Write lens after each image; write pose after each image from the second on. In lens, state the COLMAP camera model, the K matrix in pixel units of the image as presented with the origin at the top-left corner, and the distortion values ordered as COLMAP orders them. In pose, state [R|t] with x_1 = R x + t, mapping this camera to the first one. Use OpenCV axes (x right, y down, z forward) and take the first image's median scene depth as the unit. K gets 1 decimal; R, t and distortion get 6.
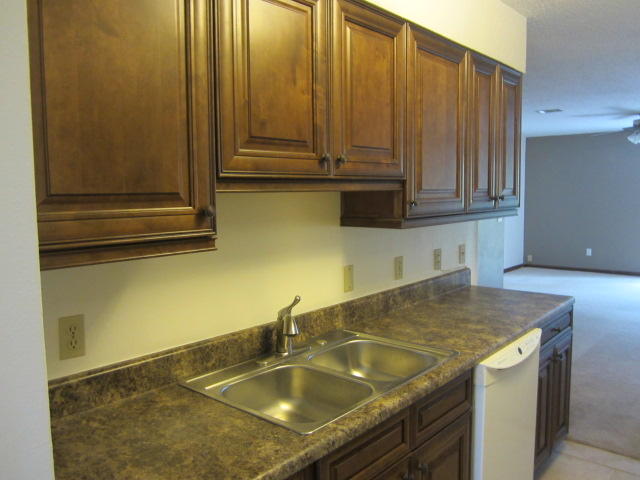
lens RADIAL K [[528.5, 0, 320.5], [0, 528.5, 240.6], [0, 0, 1]] dist [-0.060487, 0.038232]
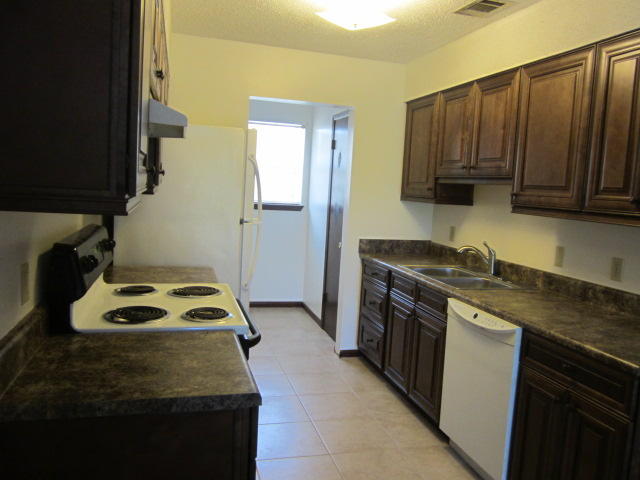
lens RADIAL K [[528.5, 0, 320.3], [0, 528.5, 240.0], [0, 0, 1]] dist [-0.060487, 0.038232]
pose [[-0.558793, 0.071321, -0.826235, 1.347518], [-0.119753, 0.978914, 0.165490, -0.103829], [0.820615, 0.191418, -0.538470, 1.132485]]
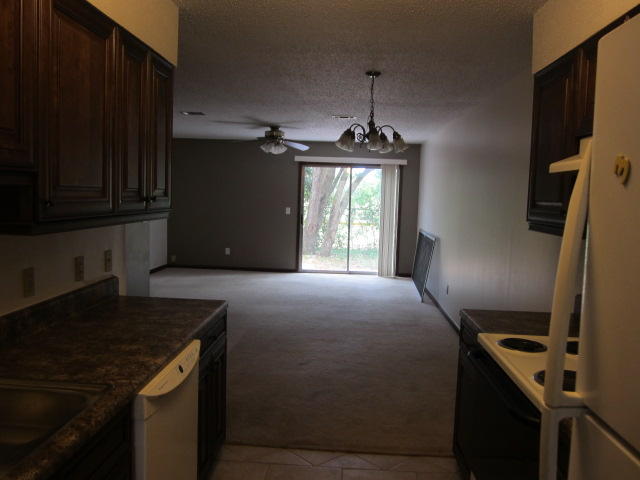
lens RADIAL K [[528.5, 0, 321.5], [0, 528.5, 241.4], [0, 0, 1]] dist [-0.060487, 0.038232]
pose [[0.788912, -0.015612, 0.614307, 0.016138], [0.014223, 0.999873, 0.007145, -0.010924], [-0.614341, 0.003100, 0.789035, 0.113173]]
